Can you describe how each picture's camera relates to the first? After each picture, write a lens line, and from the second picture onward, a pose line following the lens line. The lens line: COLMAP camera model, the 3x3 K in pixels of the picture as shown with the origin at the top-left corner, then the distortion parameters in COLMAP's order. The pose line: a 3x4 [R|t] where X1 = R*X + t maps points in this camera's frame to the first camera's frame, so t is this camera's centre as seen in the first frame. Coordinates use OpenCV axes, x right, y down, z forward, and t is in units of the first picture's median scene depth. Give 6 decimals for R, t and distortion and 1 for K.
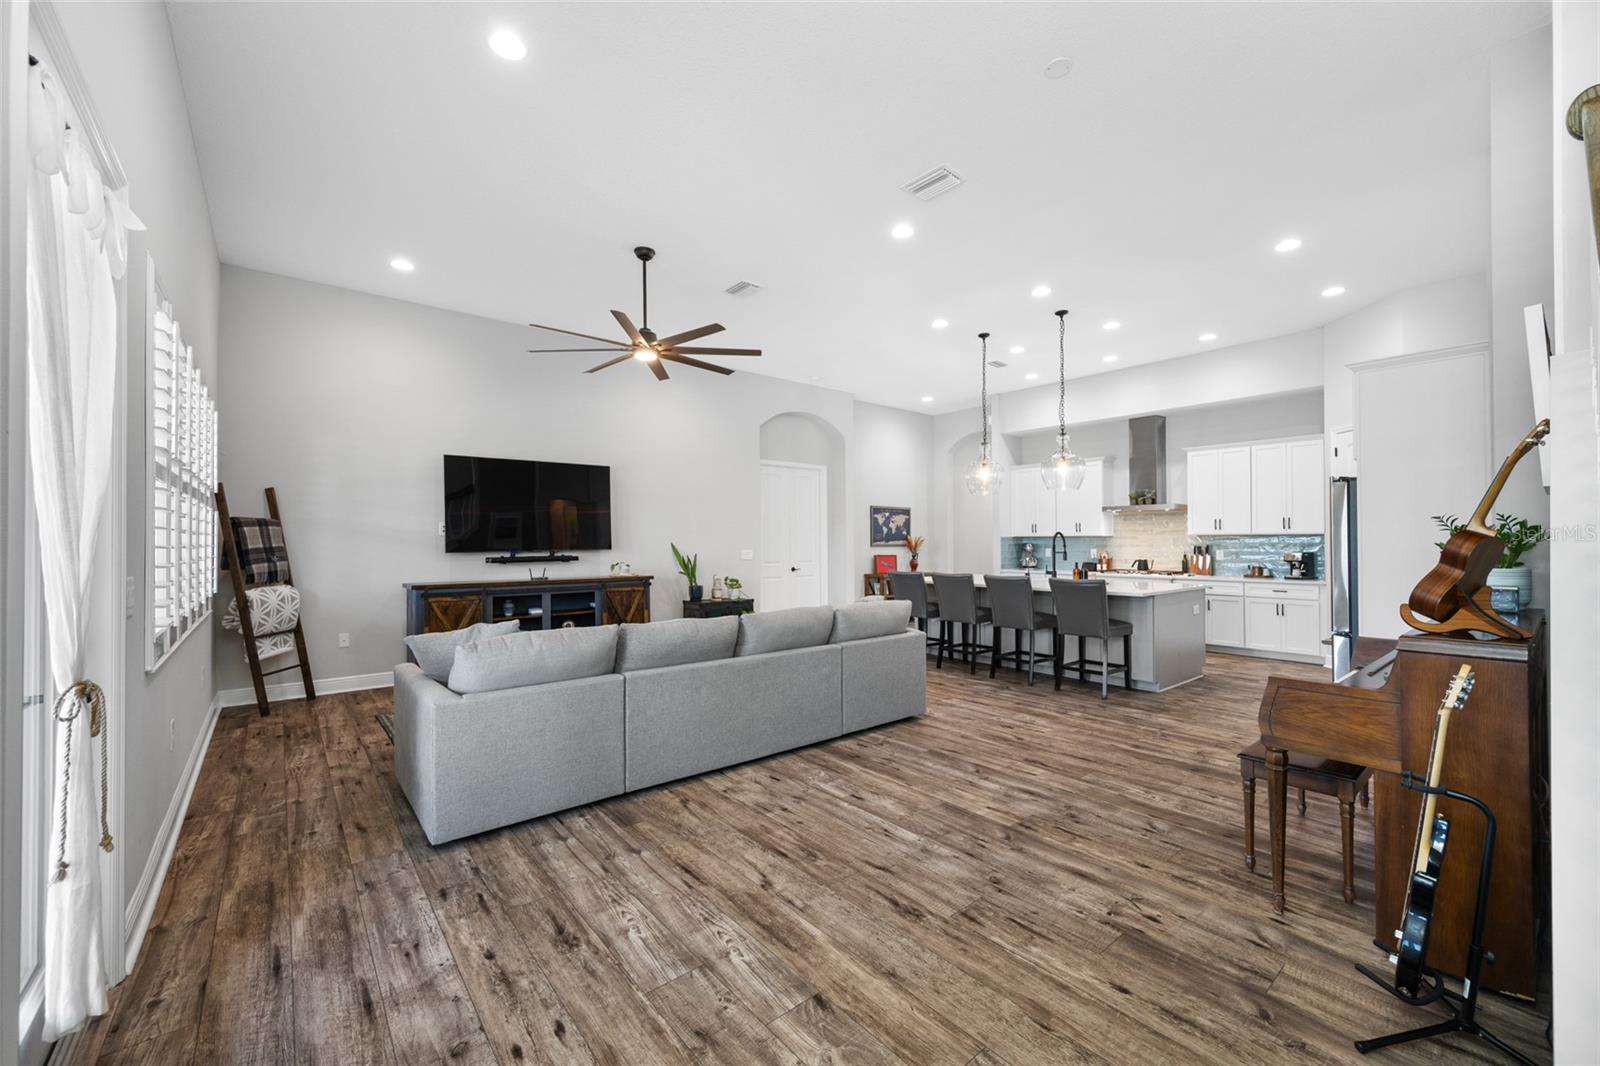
lens RADIAL K [[646.4, 0, 806.3], [0, 646.4, 532.9], [0, 0, 1]] dist [0.000335, -0.000113]
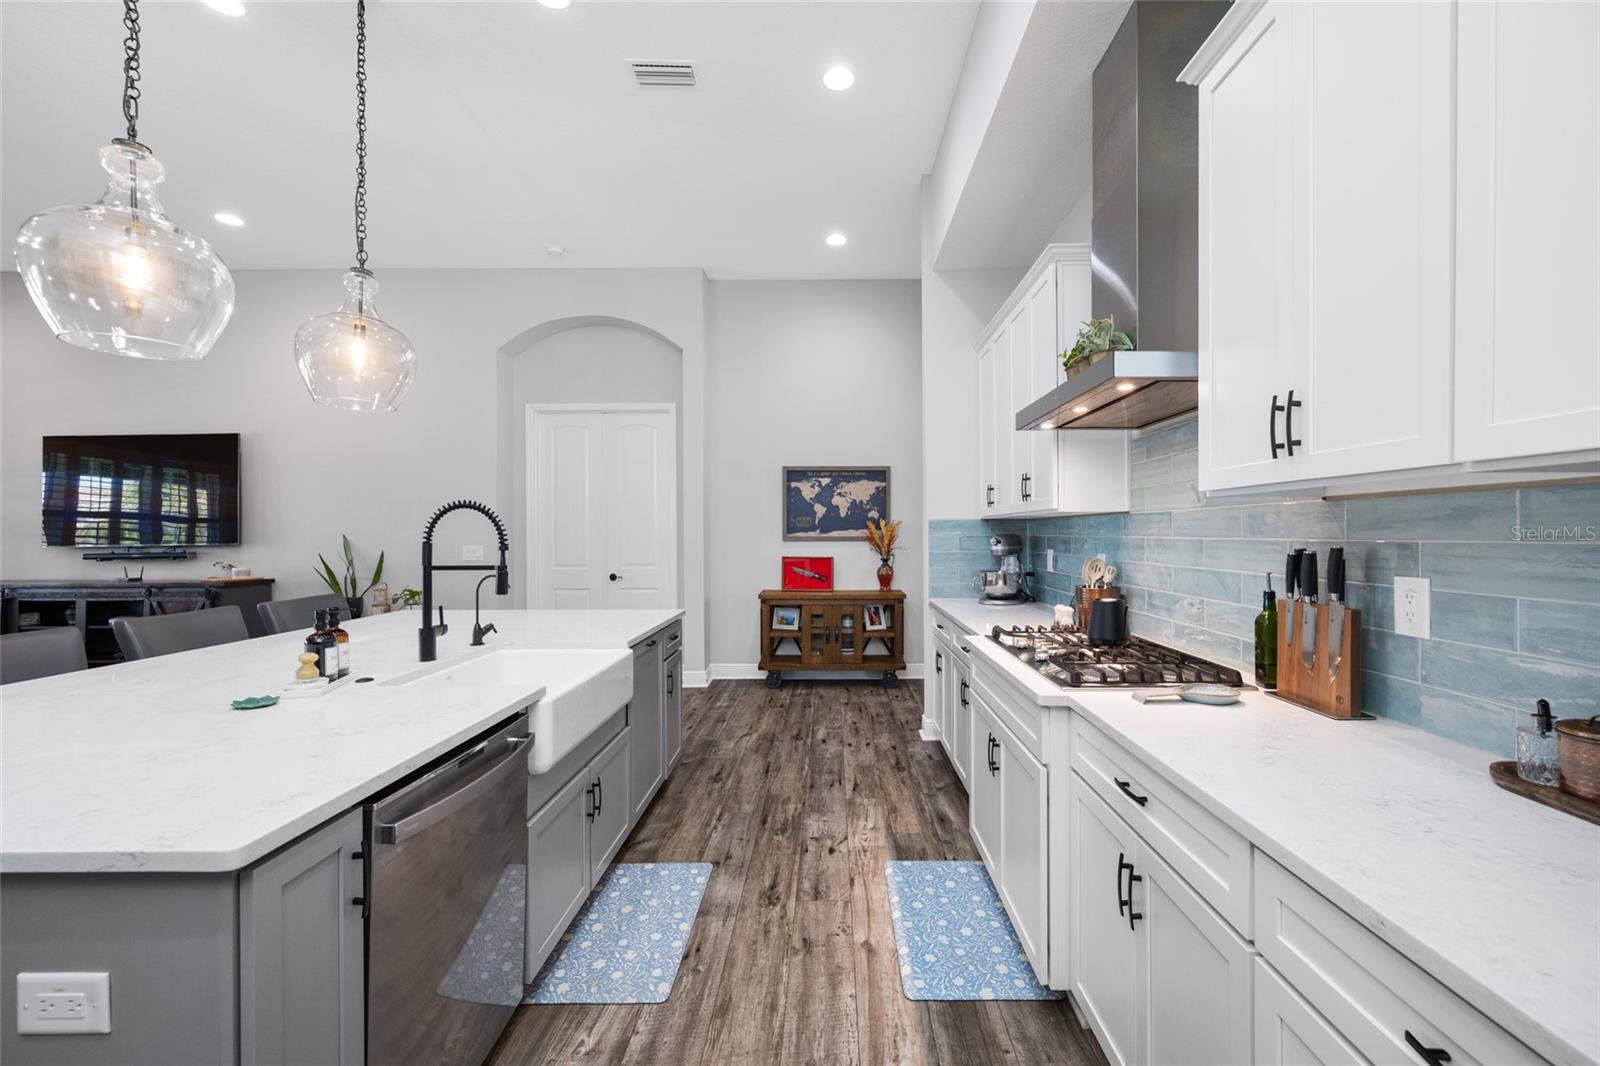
lens RADIAL K [[661.3, 0, 818.6], [0, 661.3, 533.3], [0, 0, 1]] dist [0.001003, 0.000315]
pose [[0.743317, -0.000599, -0.668939, 0.661539], [0.011475, 0.999864, 0.011856, 0.011049], [0.668840, -0.016489, 0.743223, 0.793069]]
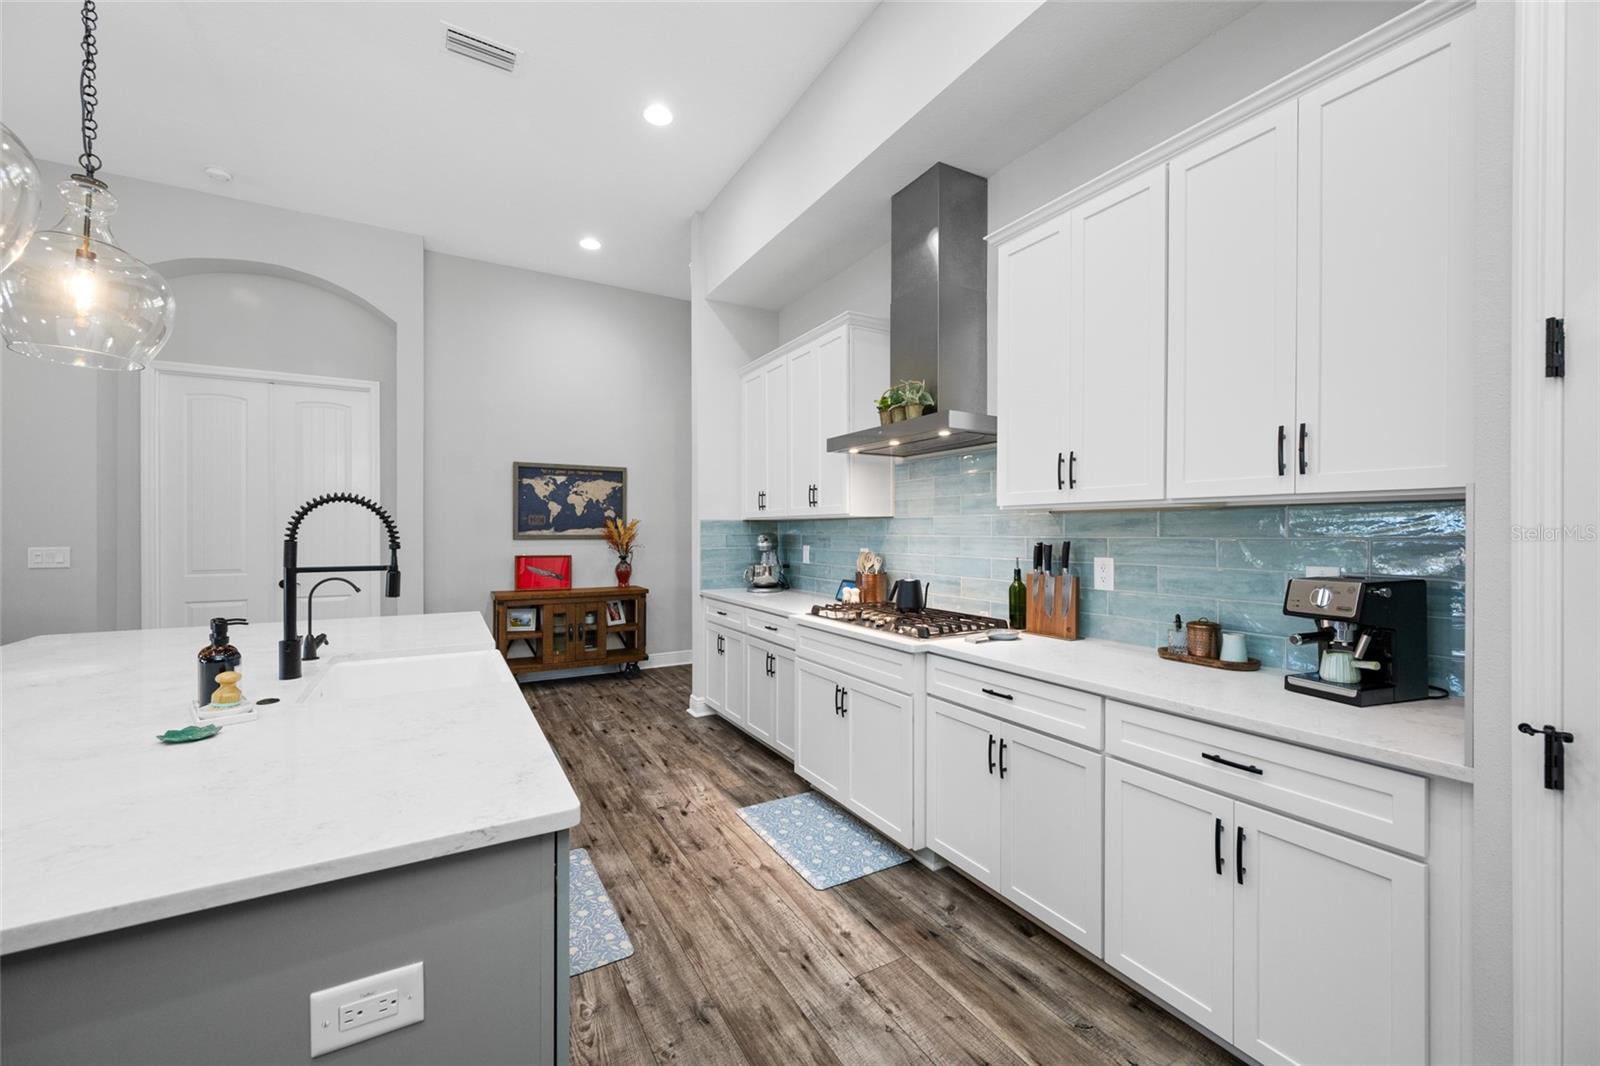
lens RADIAL K [[646.4, 0, 806.3], [0, 646.4, 532.9], [0, 0, 1]] dist [0.000335, -0.000113]
pose [[0.981246, 0.003042, -0.192737, 0.578815], [0.000062, 0.999870, 0.016094, 0.009816], [0.192761, -0.015804, 0.981118, 0.694475]]
